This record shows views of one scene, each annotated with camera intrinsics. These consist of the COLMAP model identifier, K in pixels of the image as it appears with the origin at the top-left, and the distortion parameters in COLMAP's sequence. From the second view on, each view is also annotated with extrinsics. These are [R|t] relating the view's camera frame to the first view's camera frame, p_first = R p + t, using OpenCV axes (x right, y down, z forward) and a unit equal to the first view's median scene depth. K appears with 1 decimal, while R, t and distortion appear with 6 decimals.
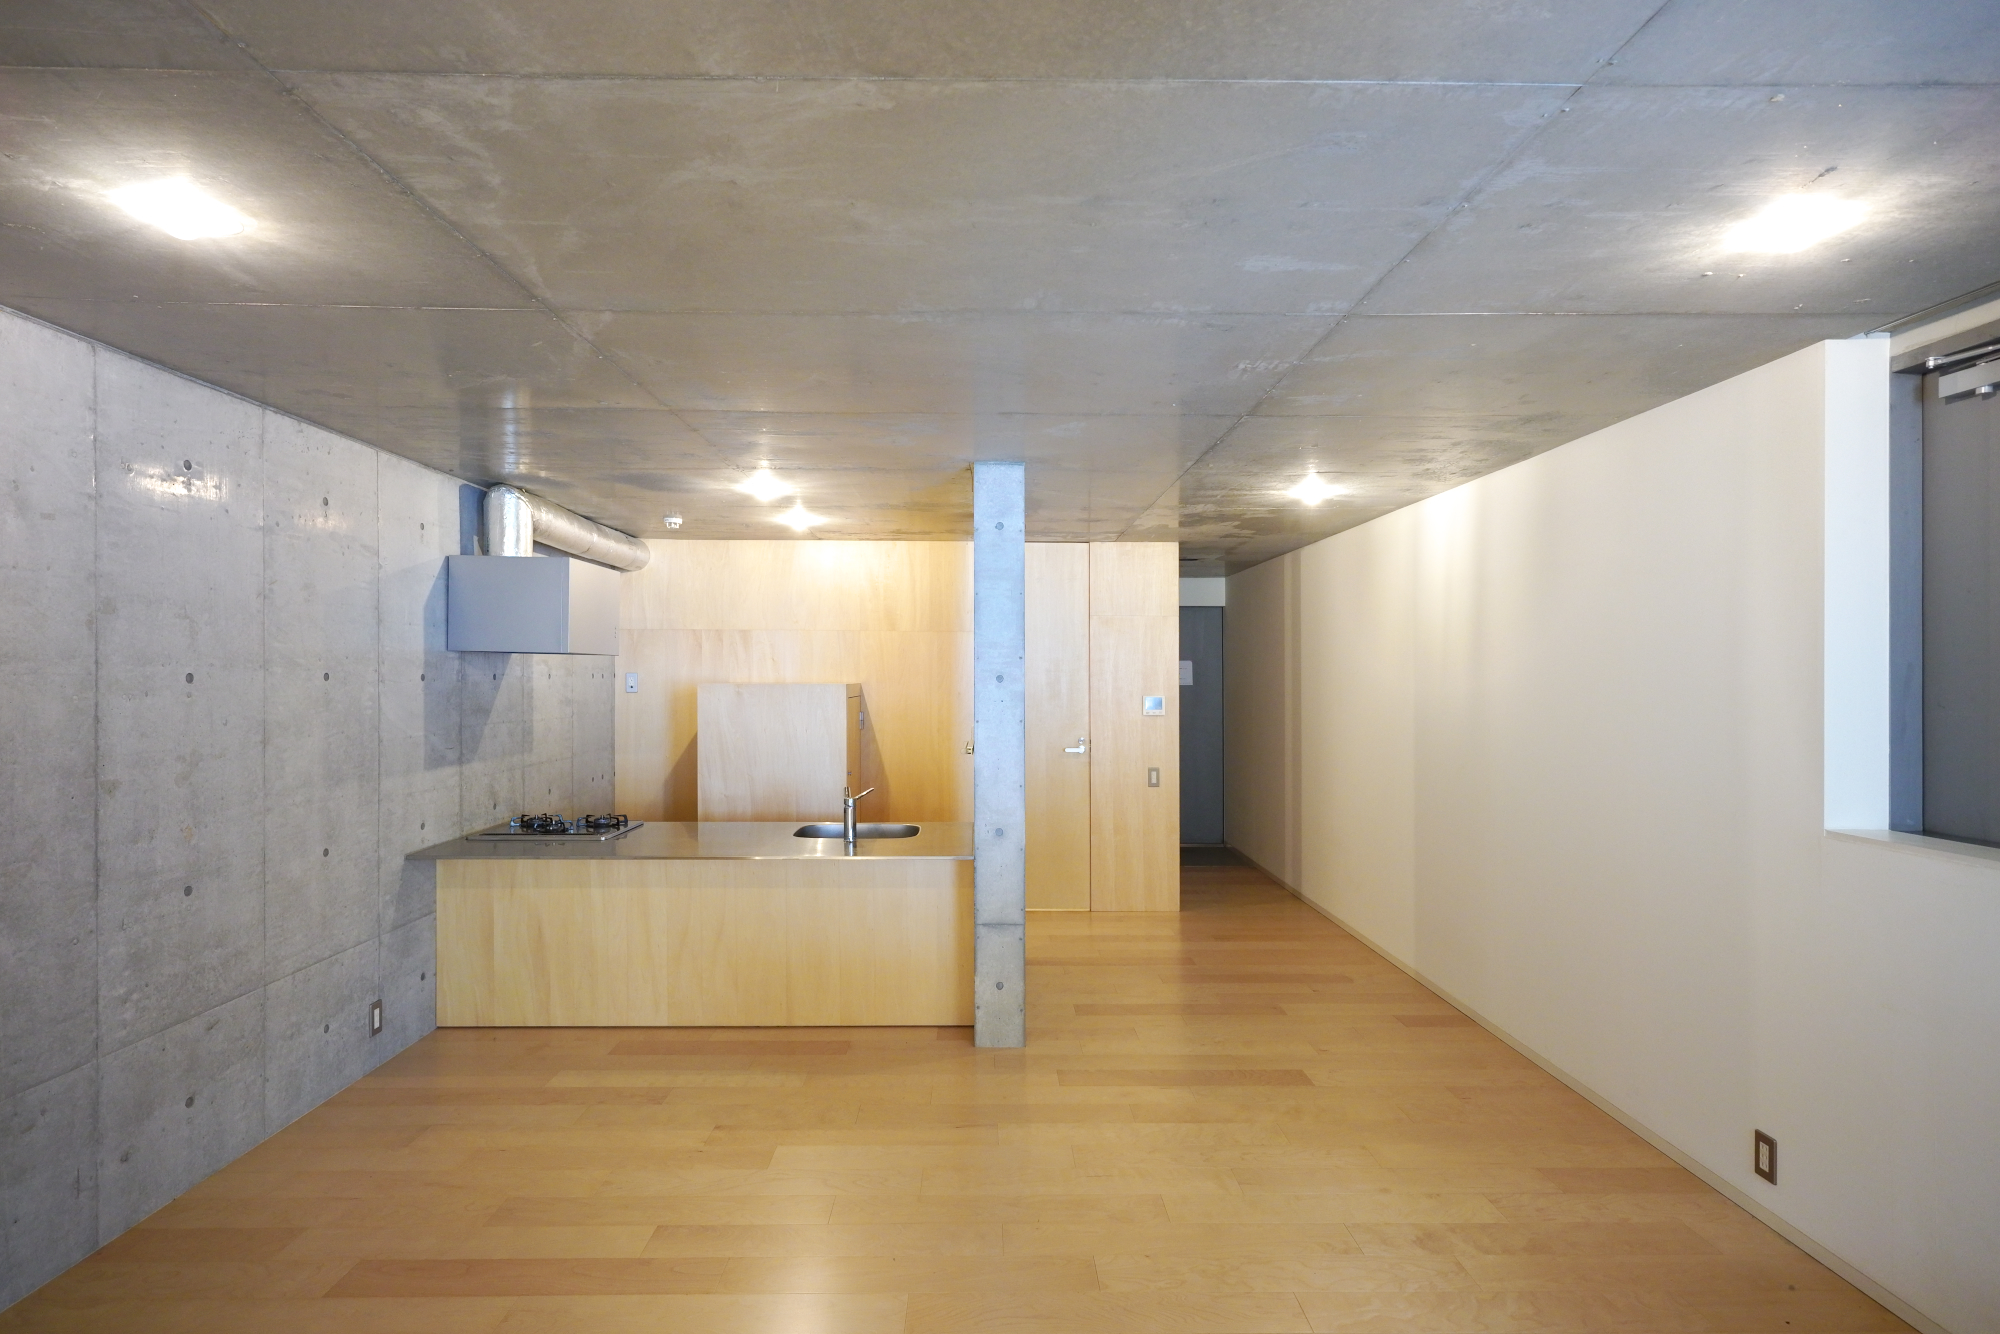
lens RADIAL K [[1020.0, 0, 993.9], [0, 1020.0, 682.6], [0, 0, 1]] dist [0.002791, 0.000995]
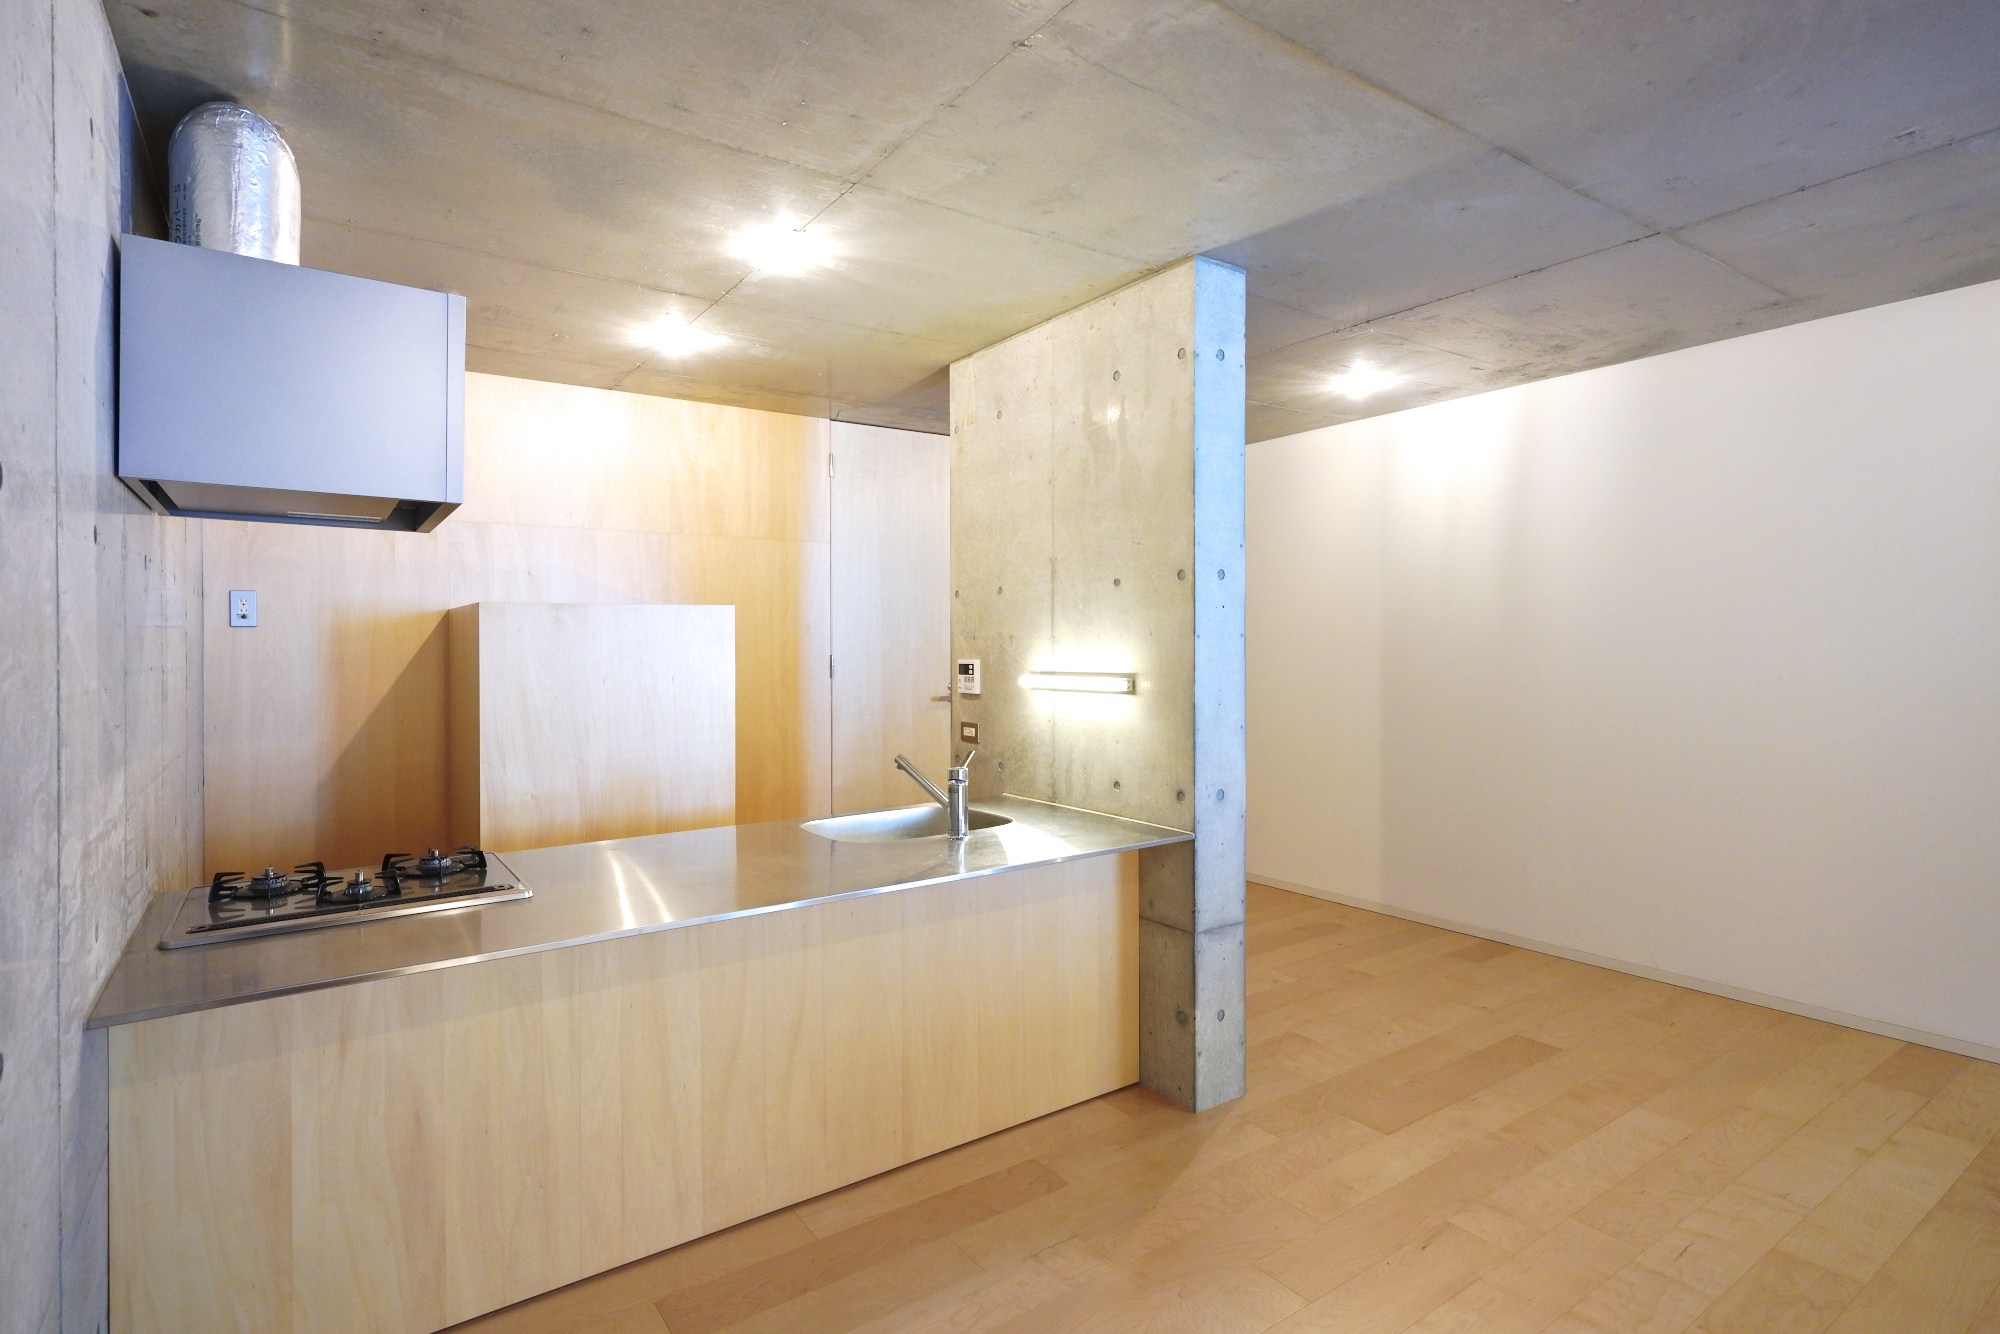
lens RADIAL K [[1012.6, 0, 1005.4], [0, 1012.6, 647.6], [0, 0, 1]] dist [0.003328, 0.000369]
pose [[0.822538, -0.015773, 0.568492, -0.507119], [0.018851, 0.999822, 0.000466, 0.042806], [-0.568398, 0.010333, 0.822689, 0.513131]]
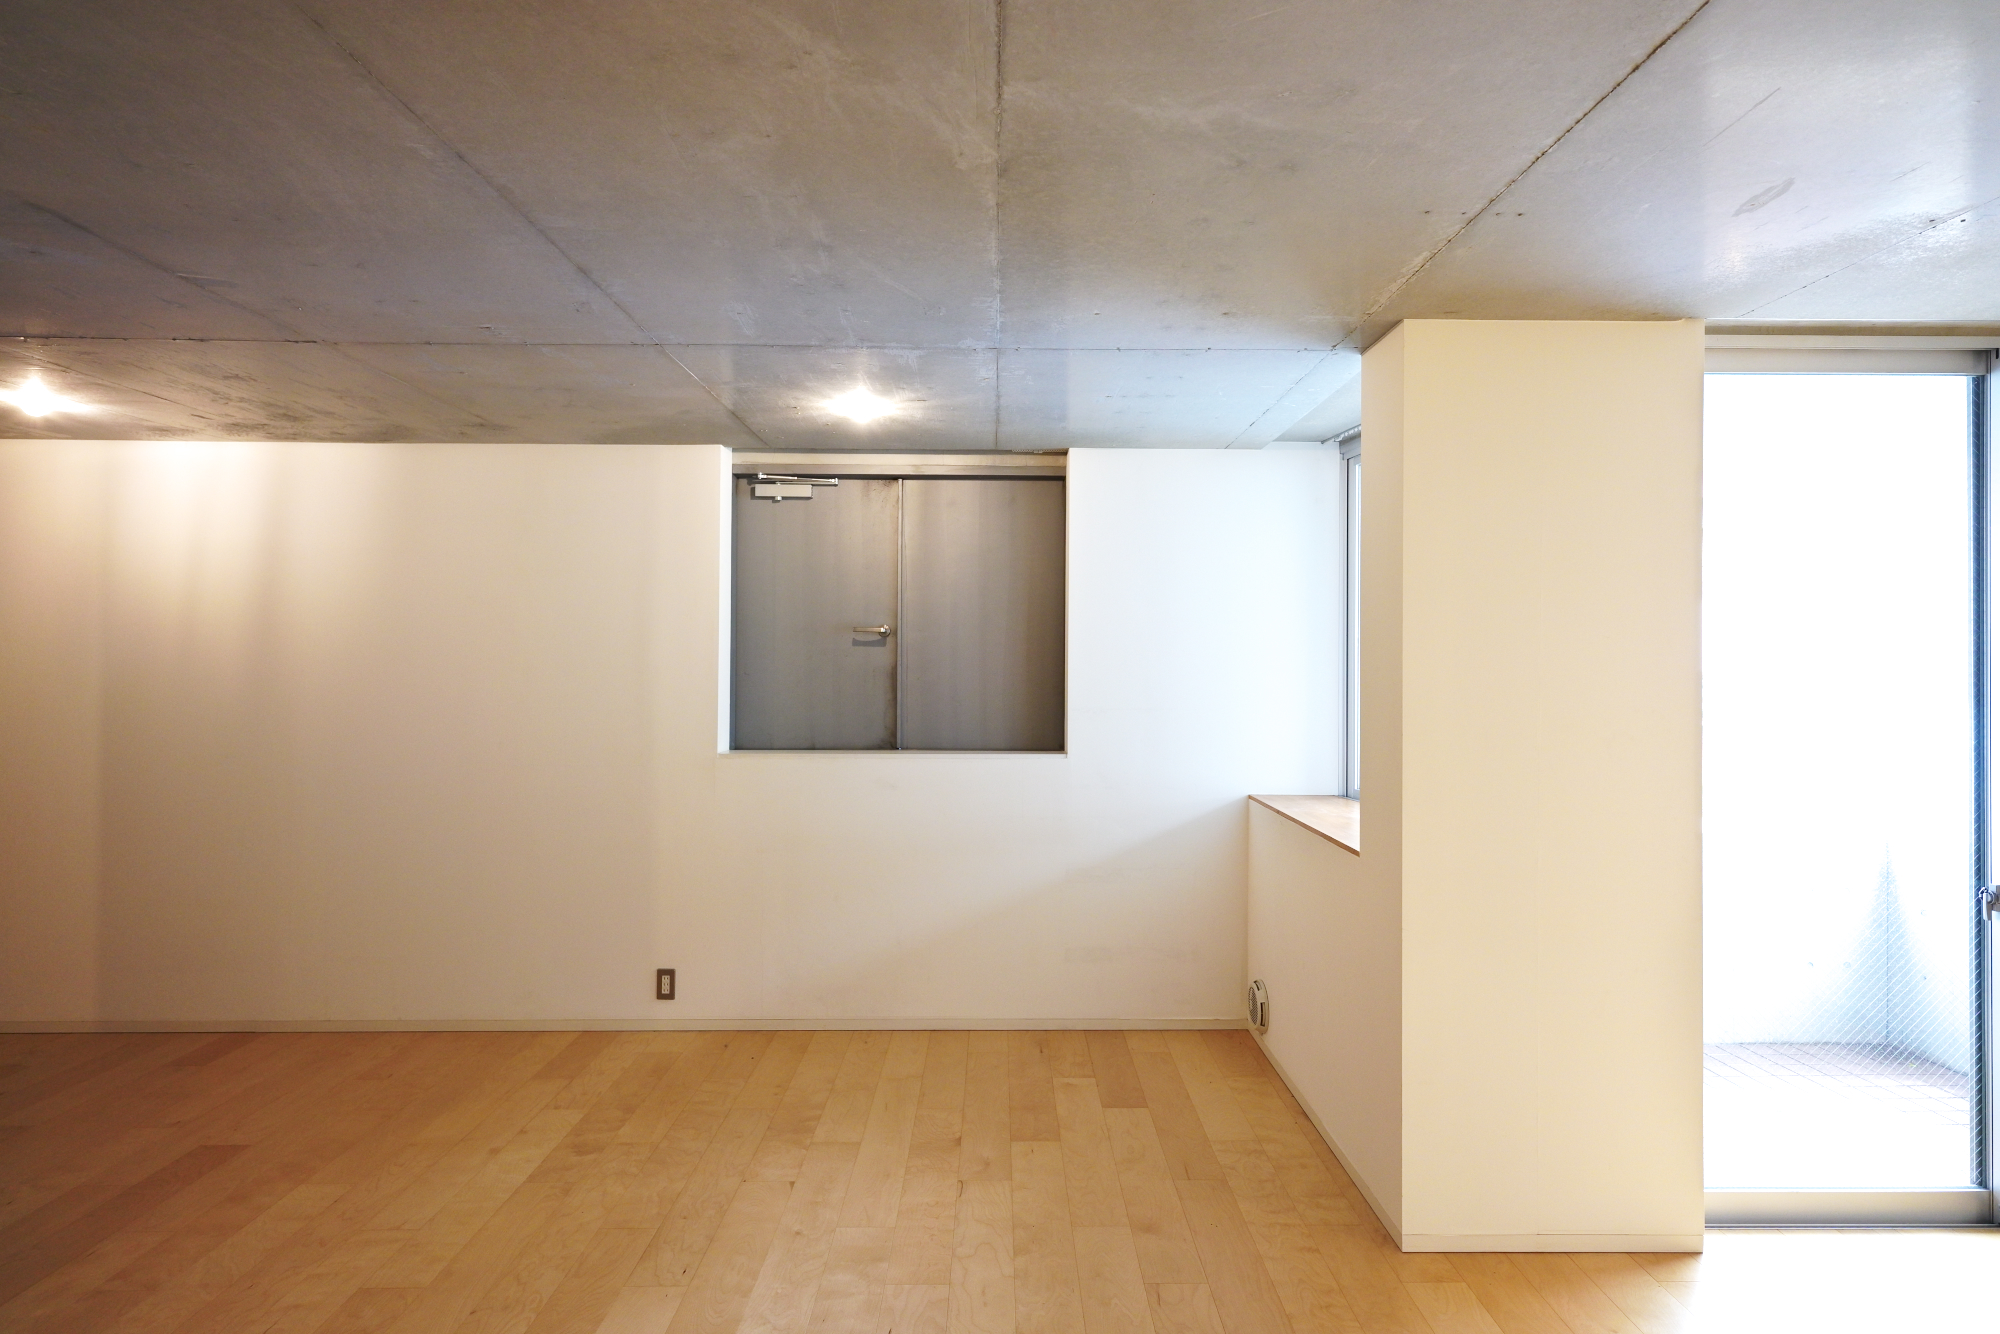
lens RADIAL K [[1002.0, 0, 1000.0], [0, 1002.0, 667.0], [0, 0, 1]] dist [0.018908, 0.000006]
pose [[0.003628, -0.005084, 0.999980, -0.468199], [0.002362, 0.999984, 0.005076, 0.001918], [-0.999991, 0.002344, 0.003640, 0.352649]]
